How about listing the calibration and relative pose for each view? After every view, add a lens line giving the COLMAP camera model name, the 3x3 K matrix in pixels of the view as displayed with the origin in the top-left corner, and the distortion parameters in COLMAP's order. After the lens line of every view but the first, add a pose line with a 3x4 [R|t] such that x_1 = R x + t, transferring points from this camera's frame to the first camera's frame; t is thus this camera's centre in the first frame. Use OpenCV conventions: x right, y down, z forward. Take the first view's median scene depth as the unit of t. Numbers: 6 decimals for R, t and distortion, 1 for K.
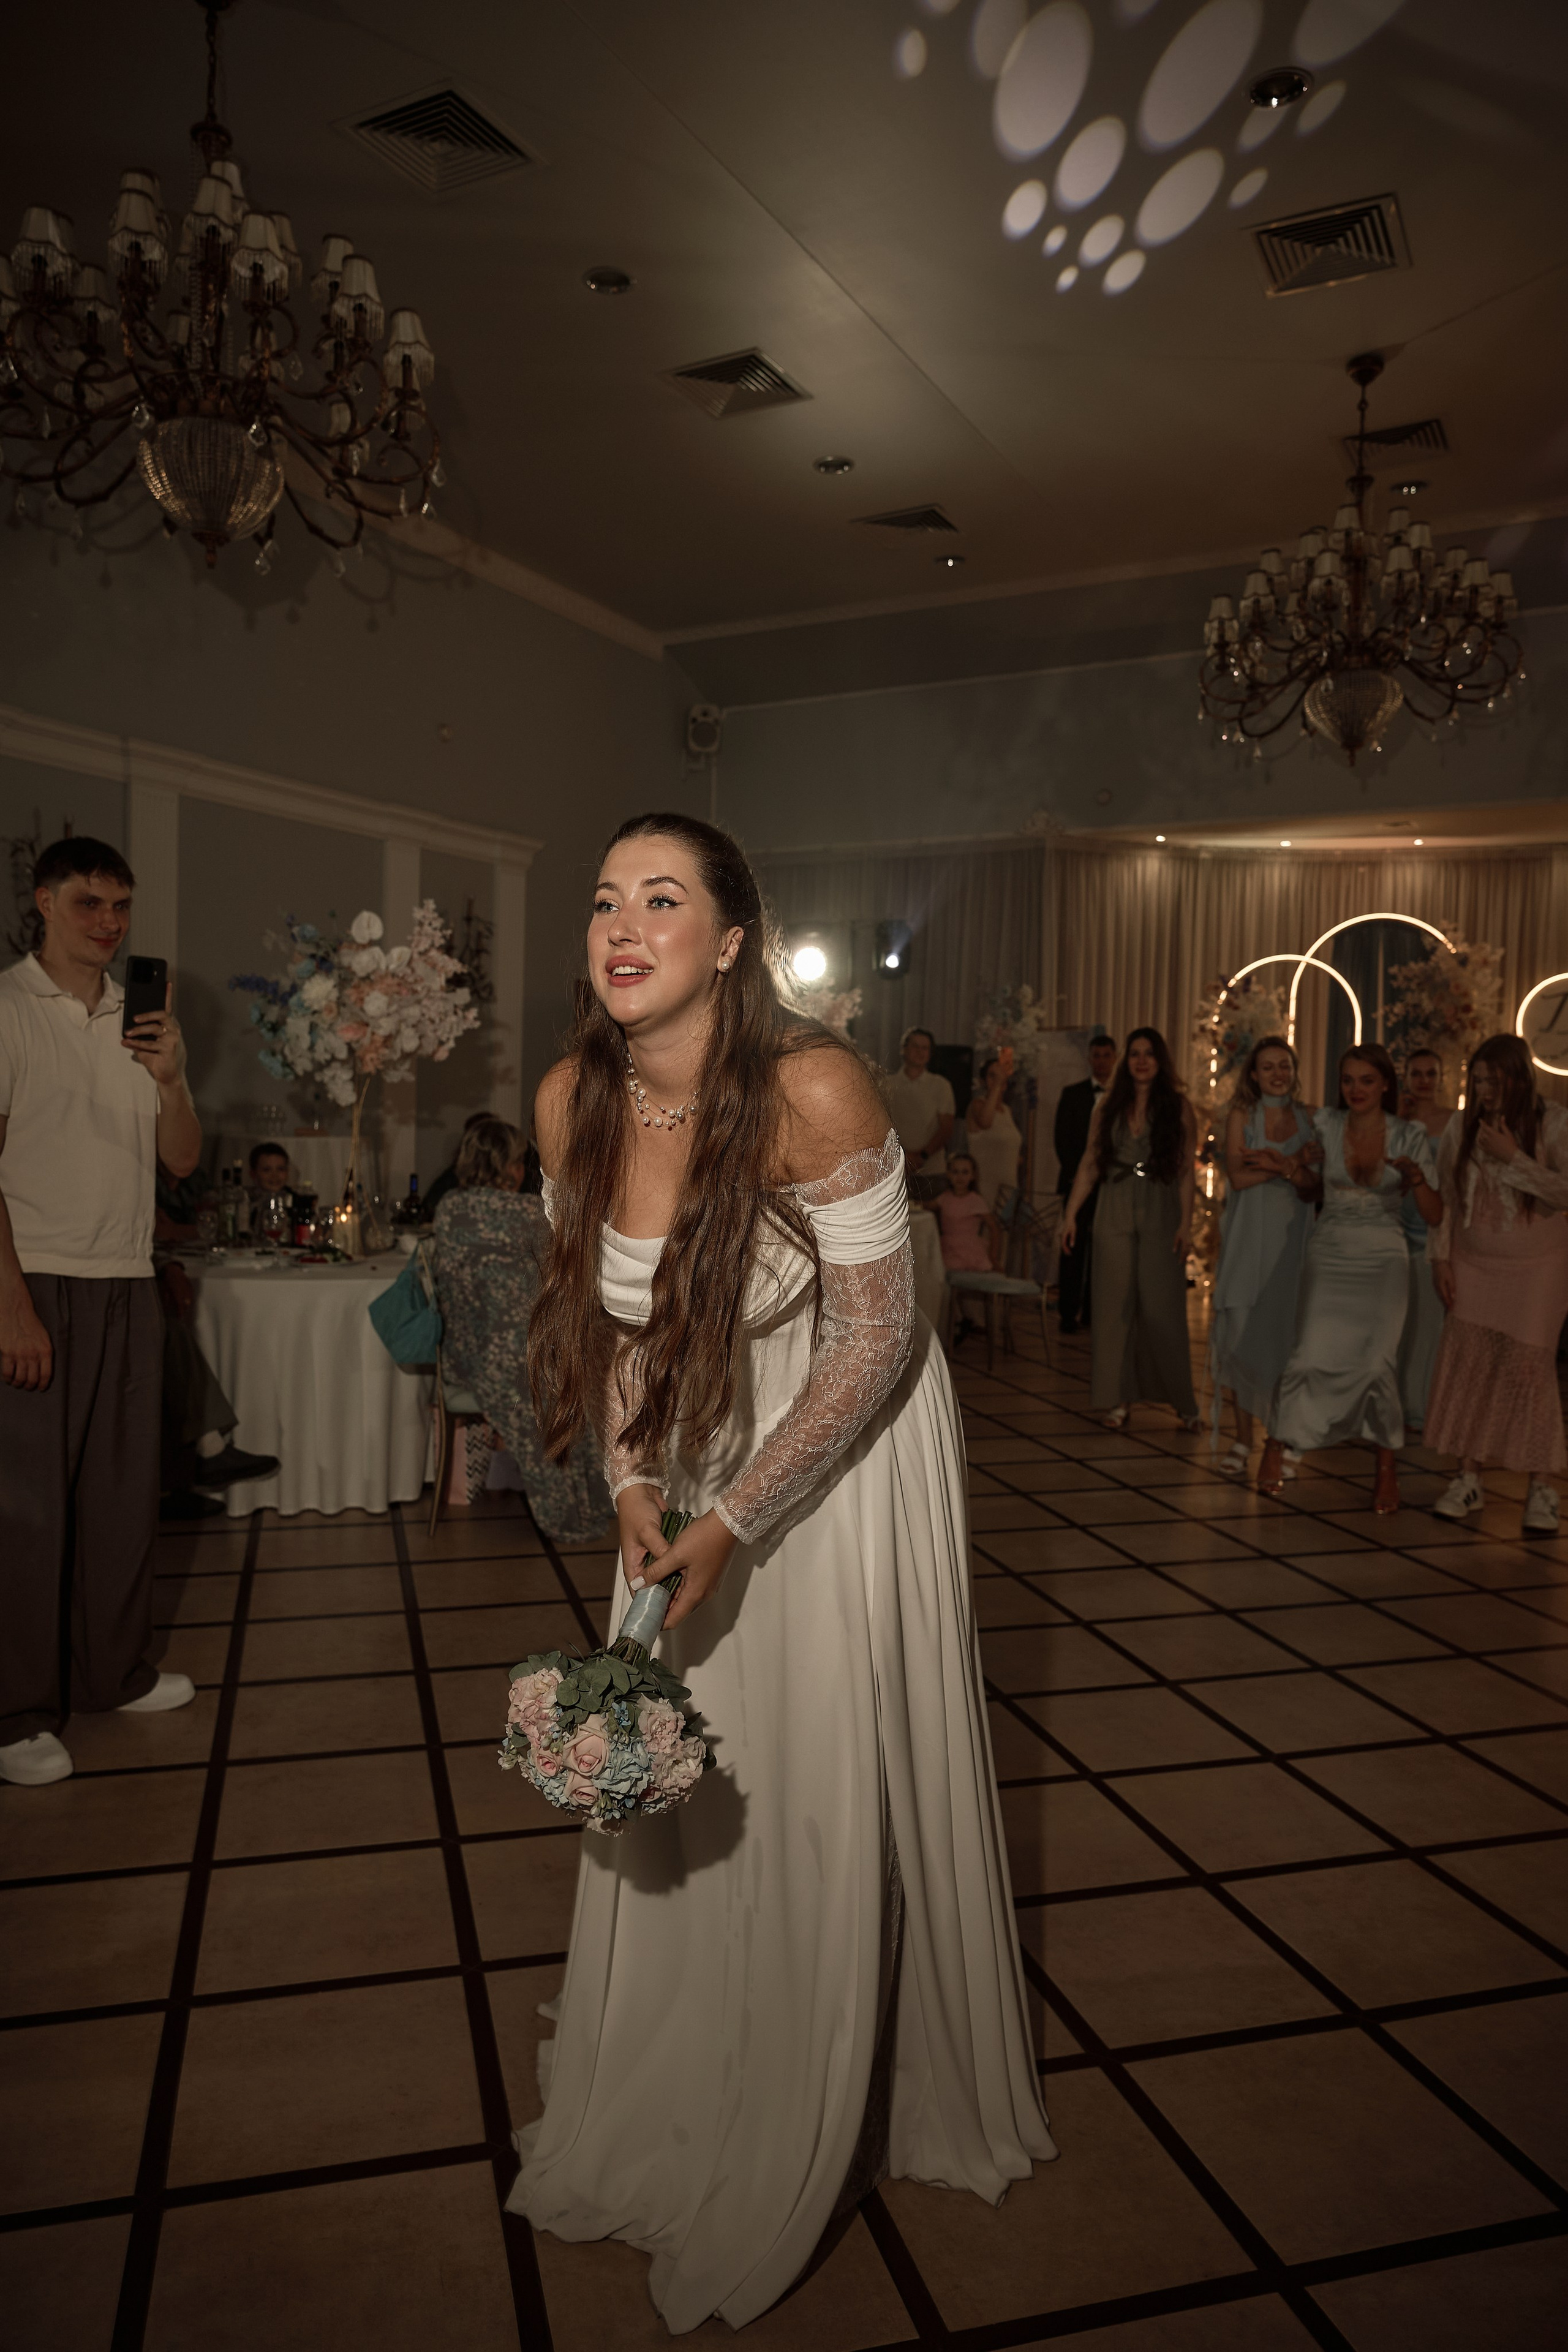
lens RADIAL K [[1548.2, 0, 752.6], [0, 1548.2, 1174.7], [0, 0, 1]] dist [0.009670, -0.004387]
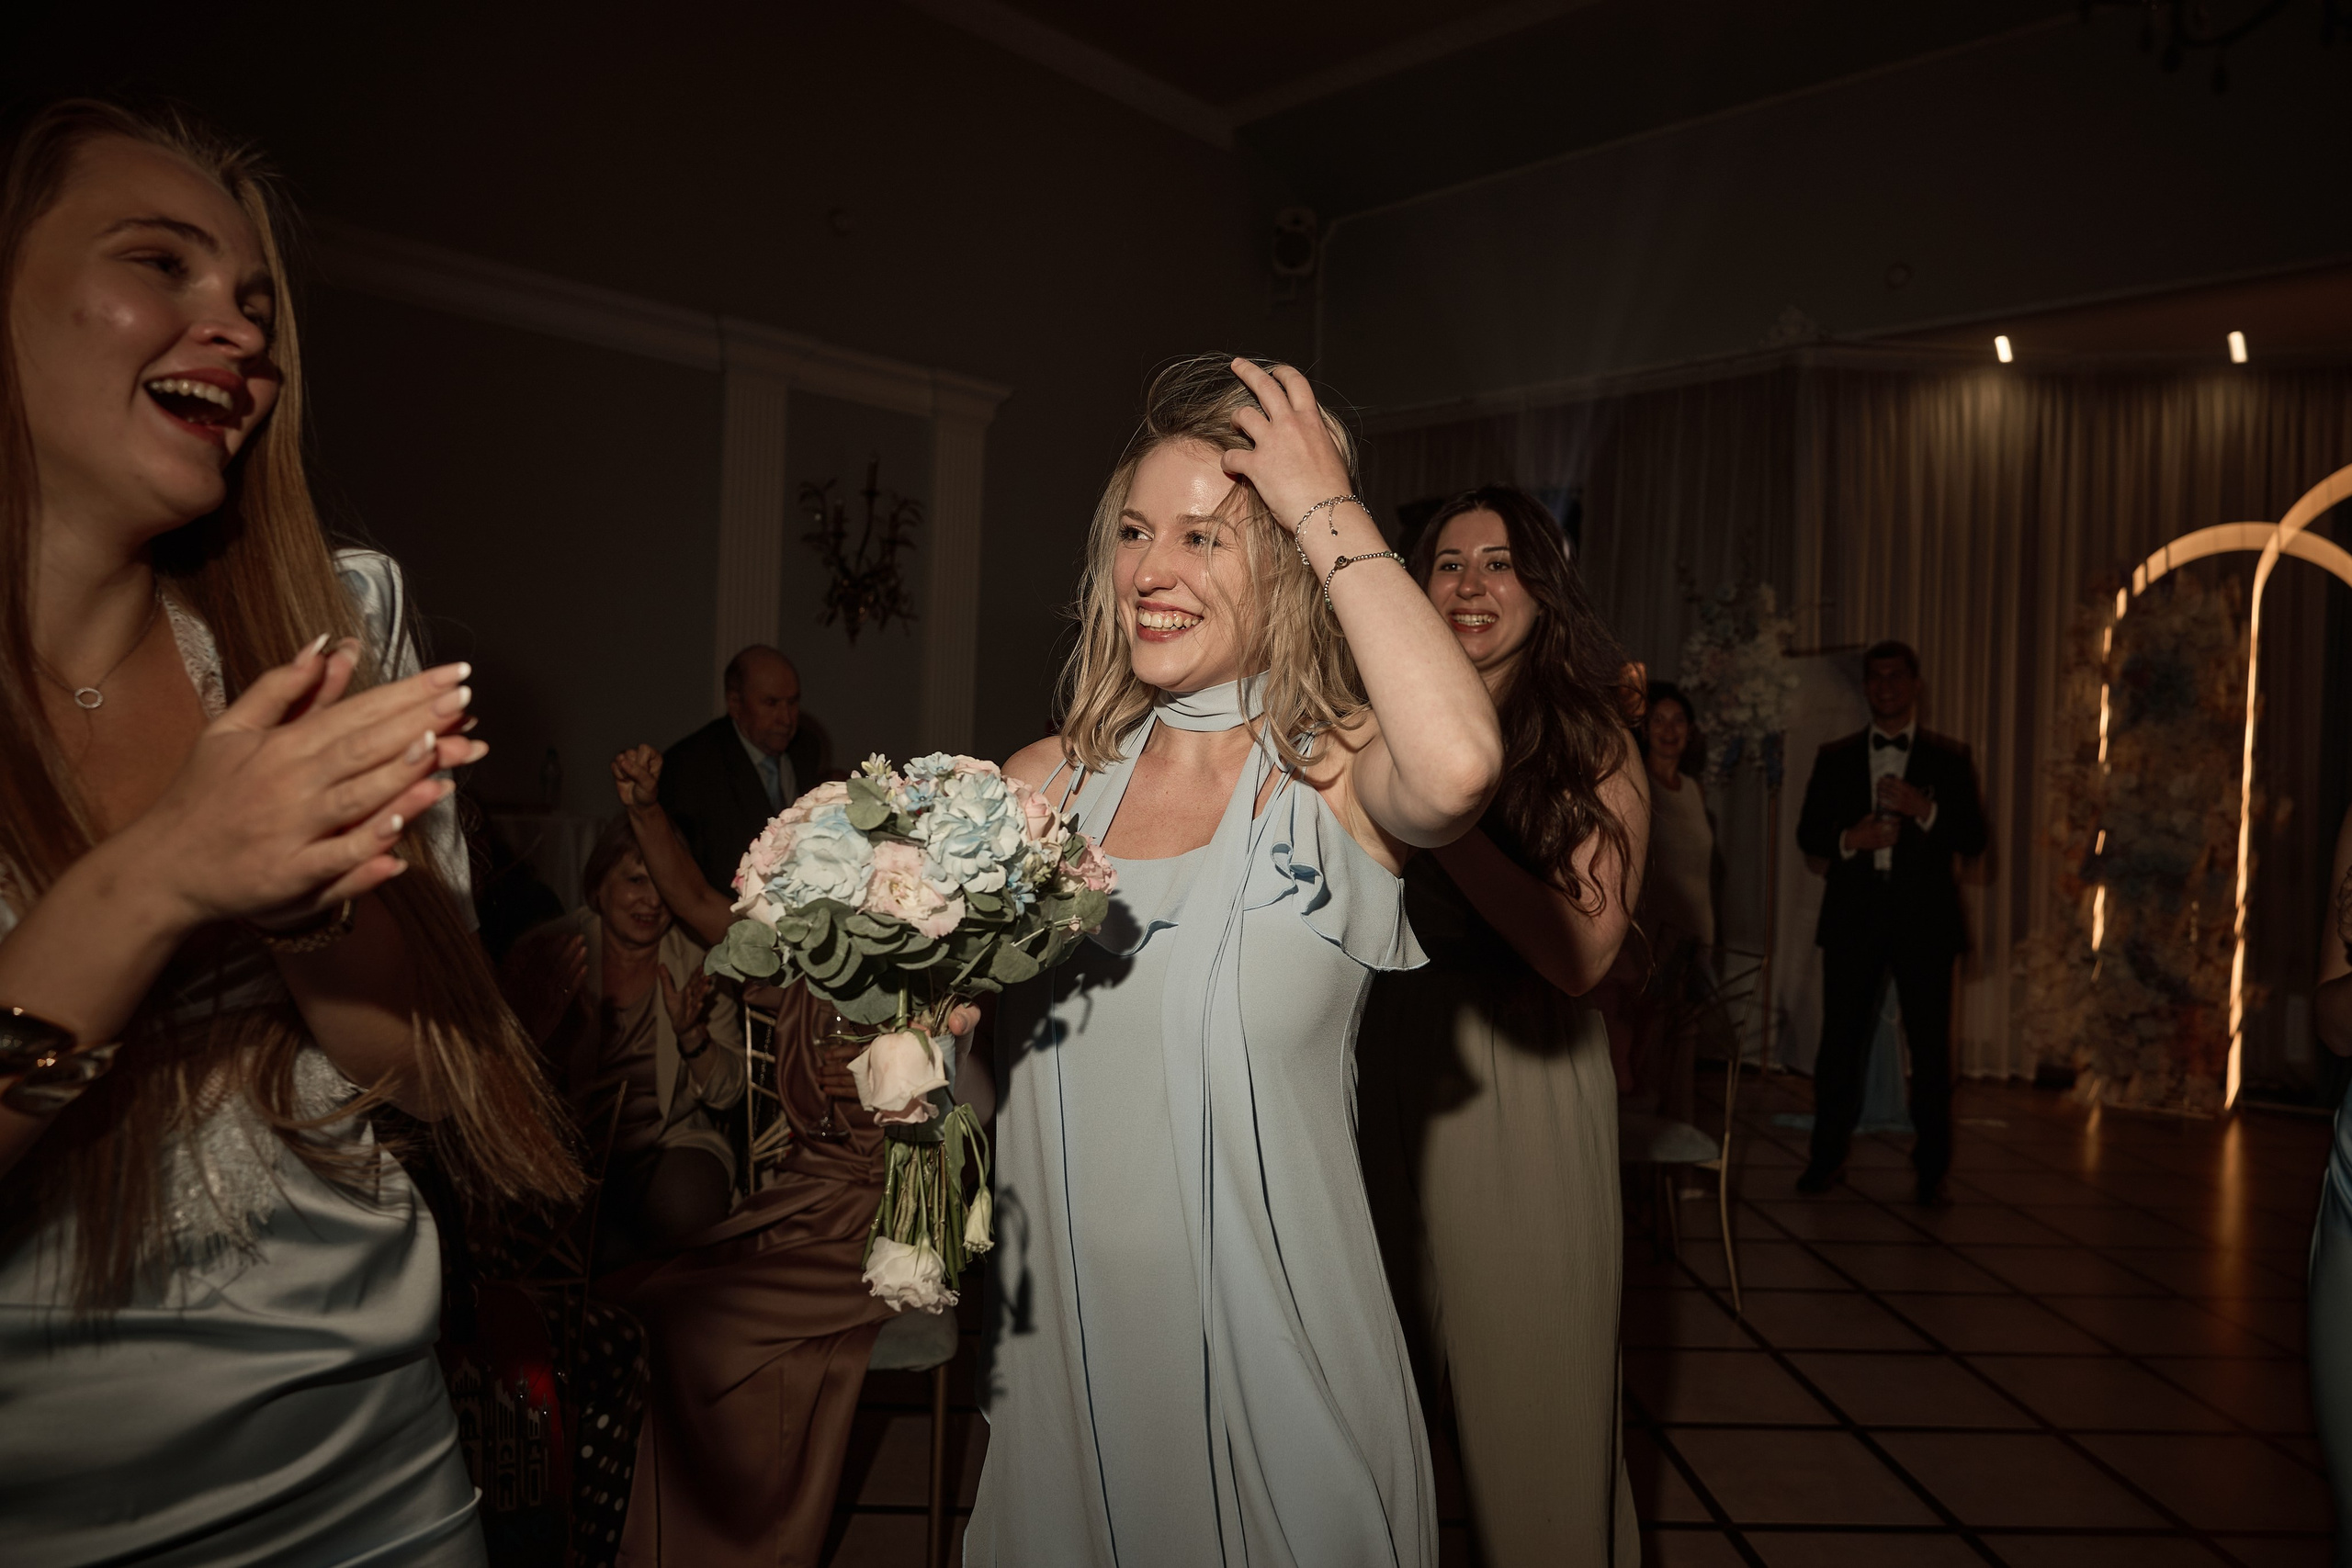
lens RADIAL K [[1548.1, 0, 1174.4], [0, 1548.1, 774.2], [0, 0, 1]] dist [0.009670, -0.004387]
pose [[0.965886, 0.009267, -0.258801, 0.107624], [-0.022702, 0.998542, -0.048973, -0.009826], [0.257970, 0.053177, 0.964688, 0.335670]]
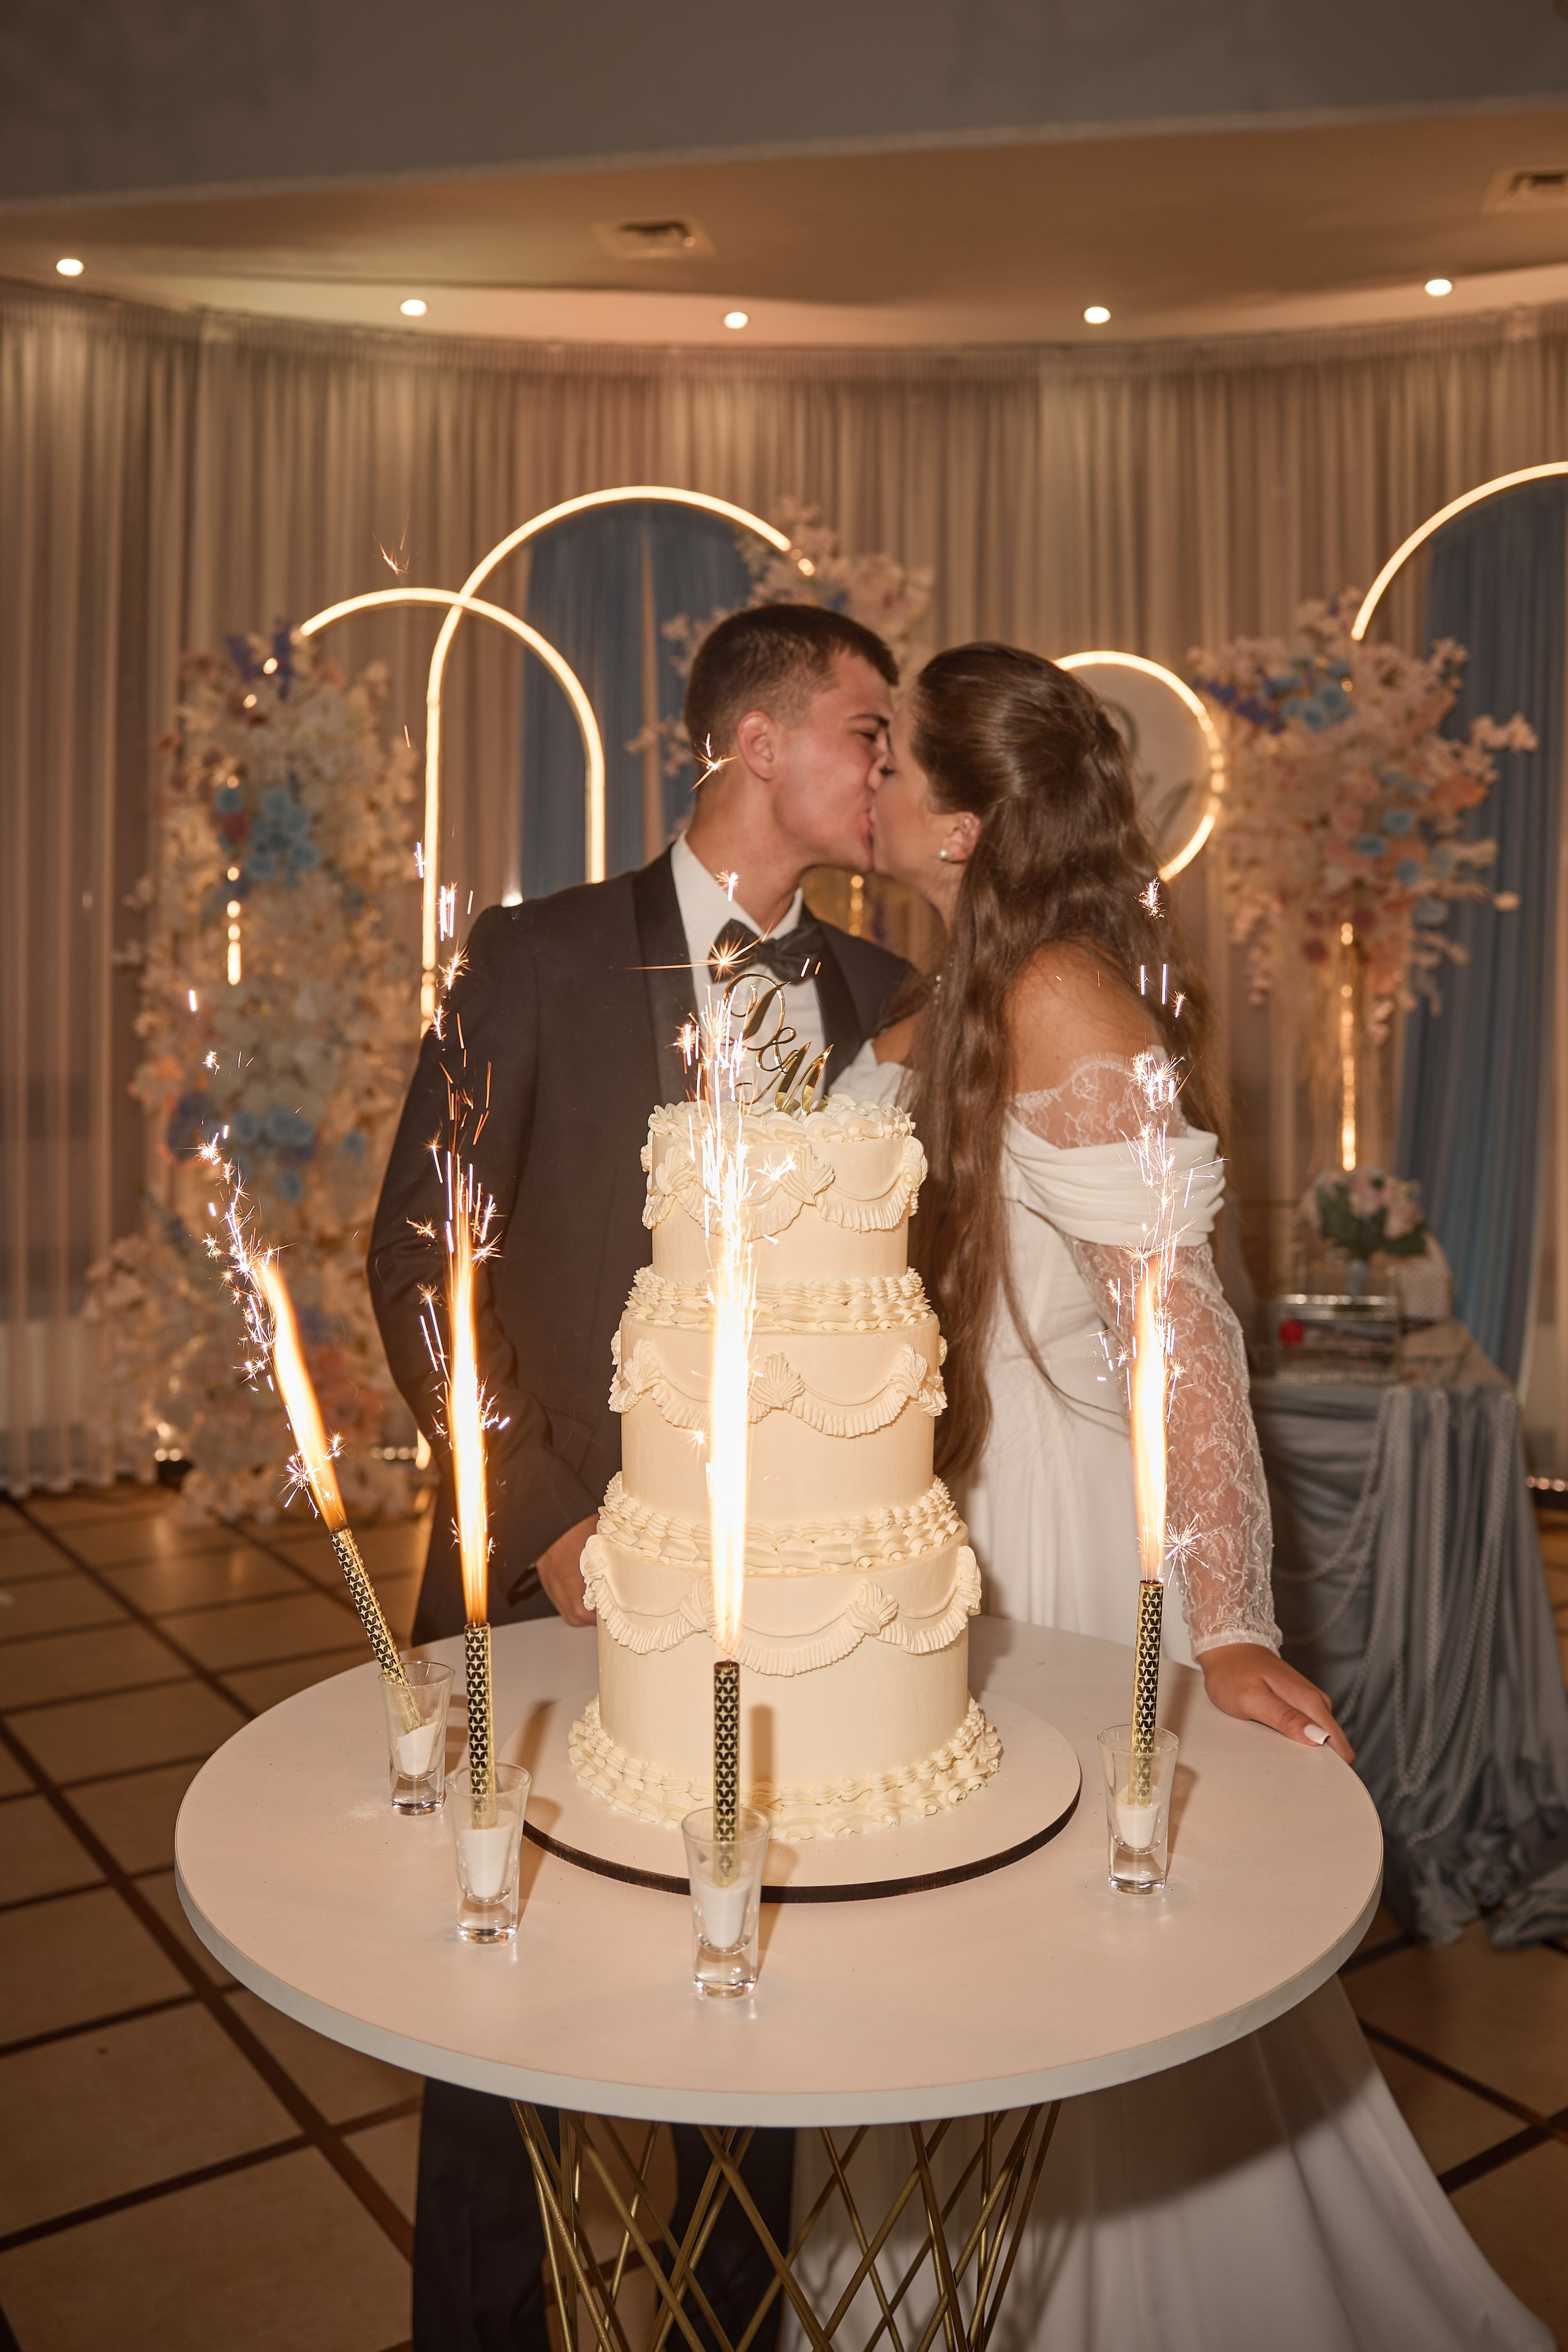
lens RADIAL K [[1986.2, 0, 833.7], [0, 1986.2, 965.5], [0, 0, 1]] dist [-0.079924, 0.063632]
pose [[0.944565, -0.013533, 0.328047, 0.284109], [0.033461, 0.997916, -0.055178, -0.020761], [-0.326616, 0.063096, 0.943049, 0.523719]]
